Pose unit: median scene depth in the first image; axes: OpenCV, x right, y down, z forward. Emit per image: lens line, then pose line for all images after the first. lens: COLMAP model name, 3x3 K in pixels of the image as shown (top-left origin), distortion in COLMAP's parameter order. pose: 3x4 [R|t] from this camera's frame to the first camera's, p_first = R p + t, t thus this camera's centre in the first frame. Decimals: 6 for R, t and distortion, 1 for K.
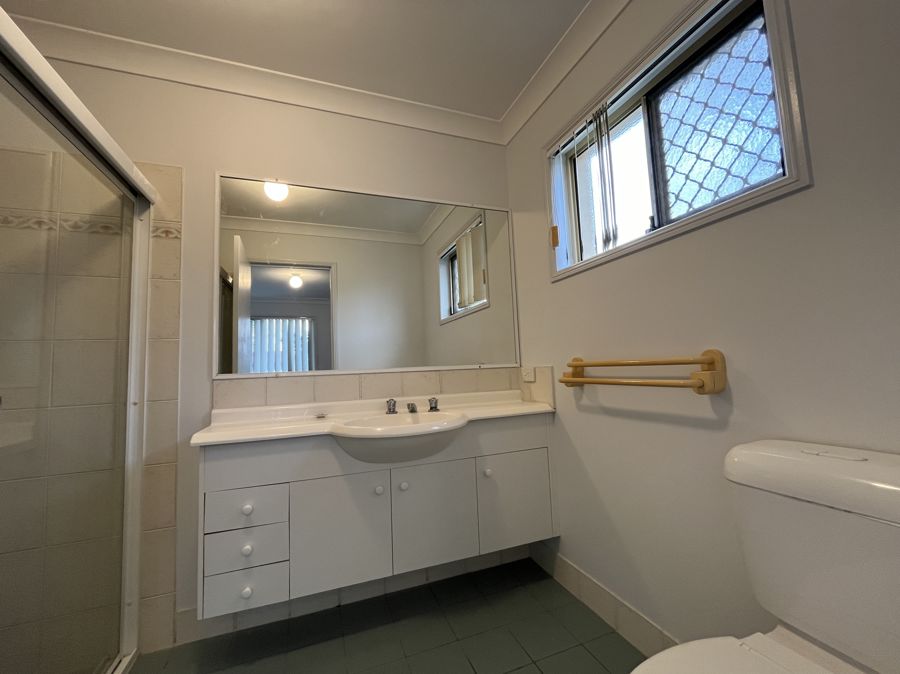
lens RADIAL K [[366.2, 0, 446.4], [0, 366.2, 339.6], [0, 0, 1]] dist [-0.004258, 0.000415]
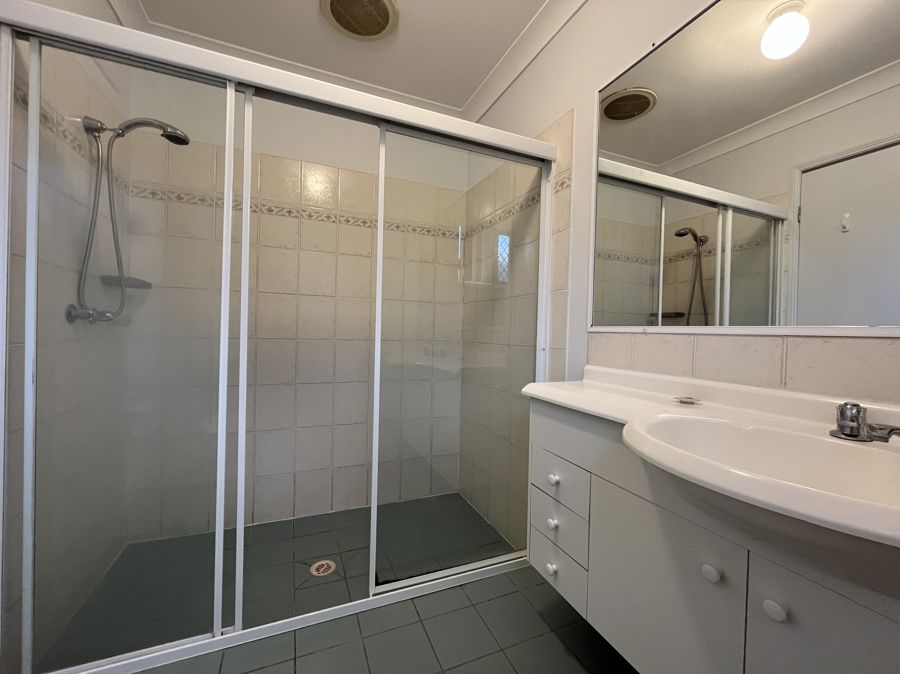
lens RADIAL K [[366.2, 0, 447.3], [0, 366.2, 334.1], [0, 0, 1]] dist [-0.004258, 0.000415]
pose [[0.041861, 0.054267, -0.997649, 0.254466], [0.061976, 0.996460, 0.056803, 0.042661], [0.997199, -0.064208, 0.038349, 0.625311]]
